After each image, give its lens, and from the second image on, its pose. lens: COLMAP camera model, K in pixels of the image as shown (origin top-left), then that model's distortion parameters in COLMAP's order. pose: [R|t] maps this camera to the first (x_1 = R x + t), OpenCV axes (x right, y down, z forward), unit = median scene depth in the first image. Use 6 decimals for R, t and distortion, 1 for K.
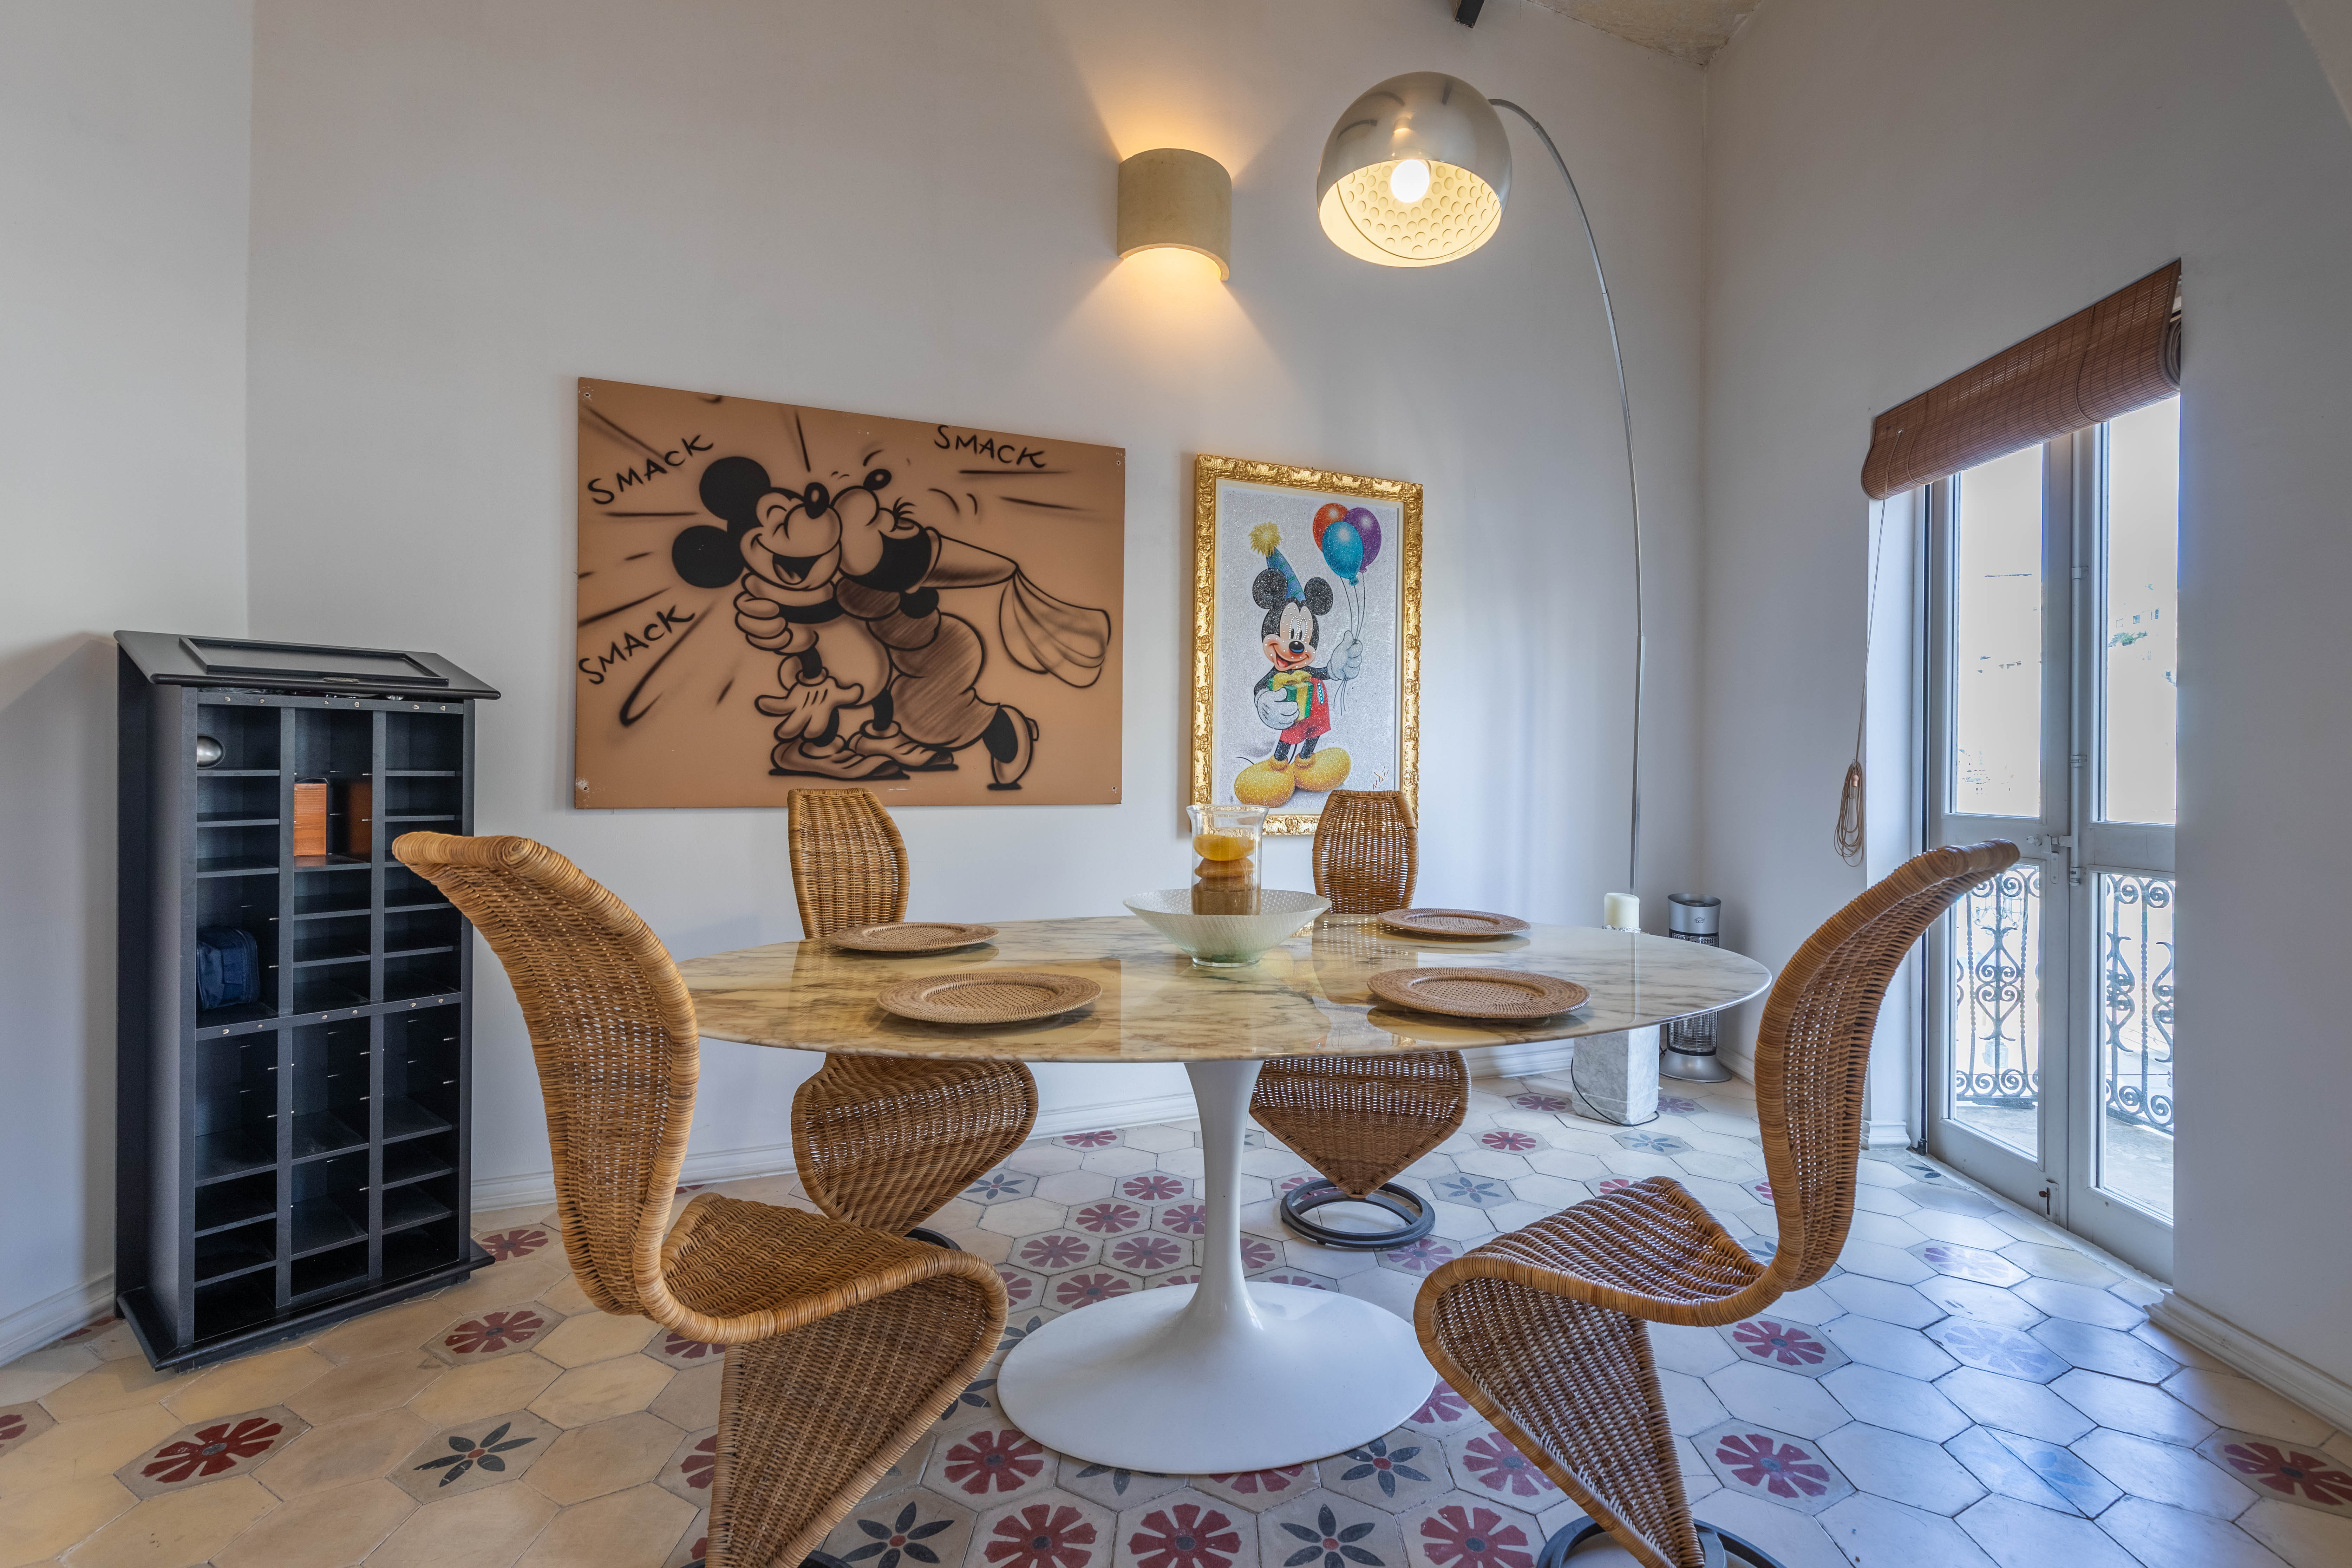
lens RADIAL K [[1061.0, 0, 1188.7], [0, 1061.0, 776.6], [0, 0, 1]] dist [0.001381, -0.000374]
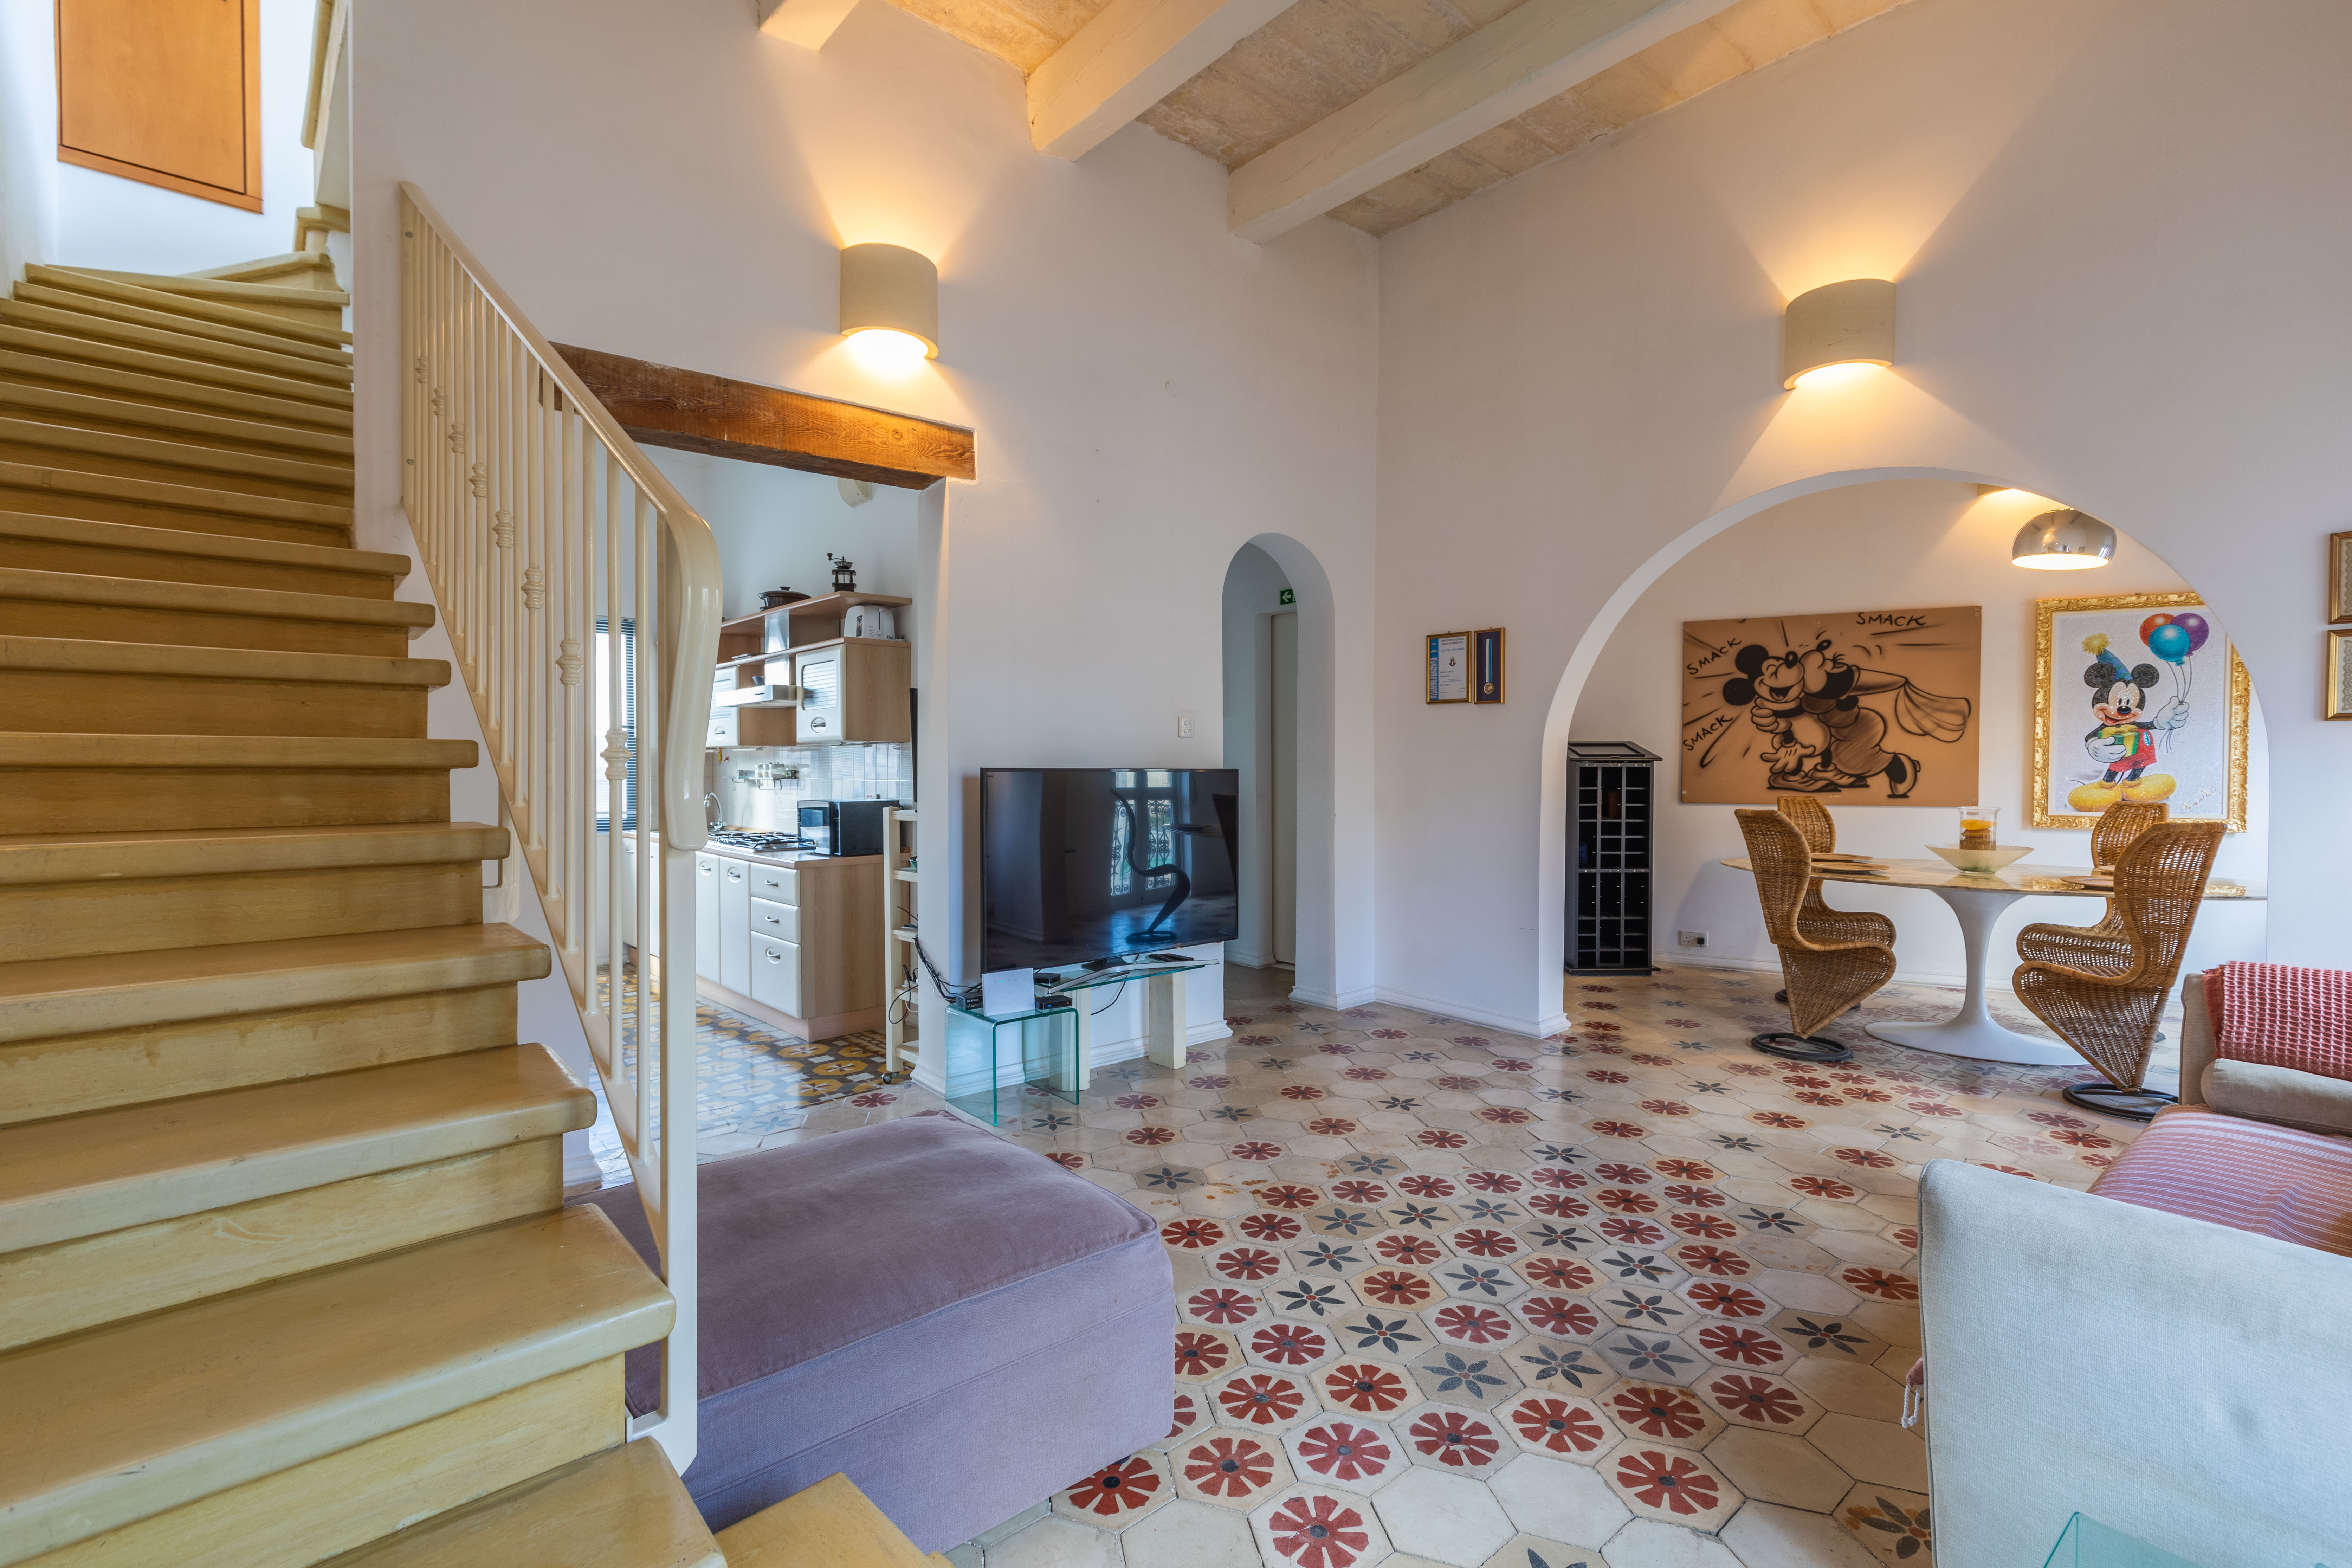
lens RADIAL K [[1061.1, 0, 1188.7], [0, 1061.1, 776.6], [0, 0, 1]] dist [0.001381, -0.000374]
pose [[0.638306, 0.003388, -0.769775, 0.481272], [-0.001824, 0.999994, 0.002888, -0.028405], [0.769780, -0.000439, 0.638309, -1.199565]]
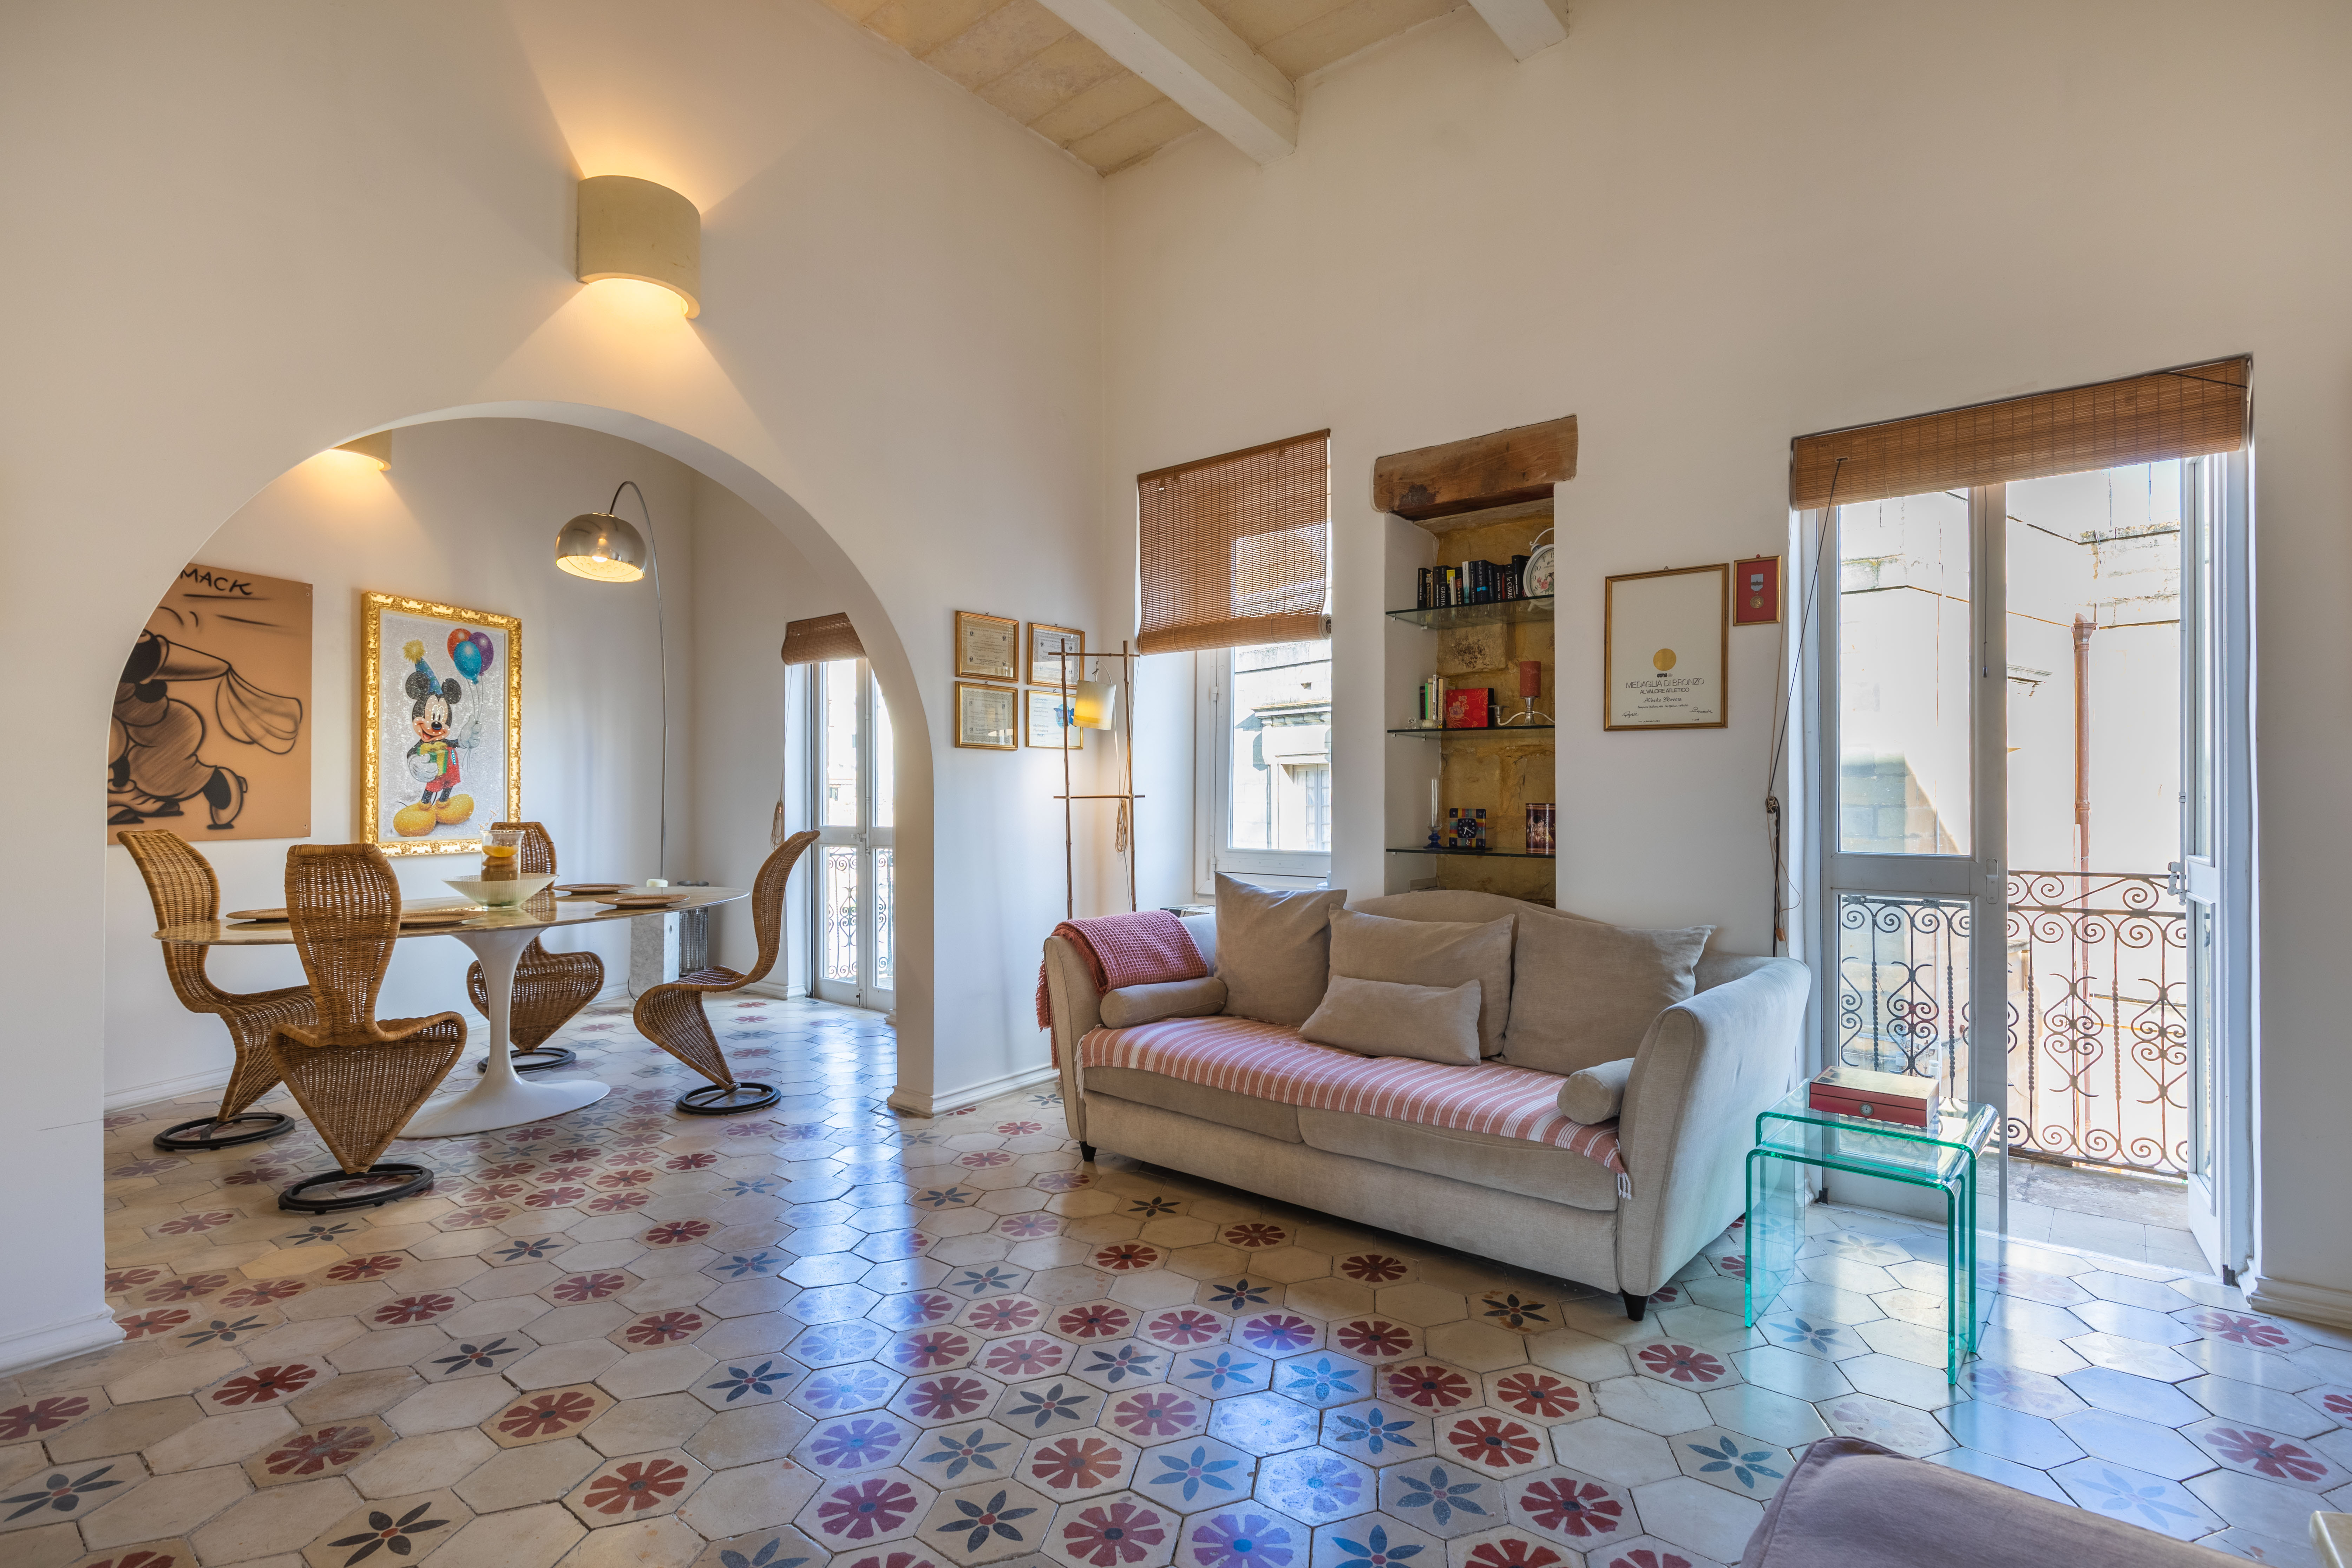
lens RADIAL K [[1162.9, 0, 1176.0], [0, 1162.9, 784.0], [0, 0, 1]] dist [-0.001221, -0.000122]
pose [[0.636573, -0.001463, 0.771215, -0.546114], [0.012290, 0.999890, -0.008248, -0.017673], [-0.771118, 0.014729, 0.636521, -0.906262]]
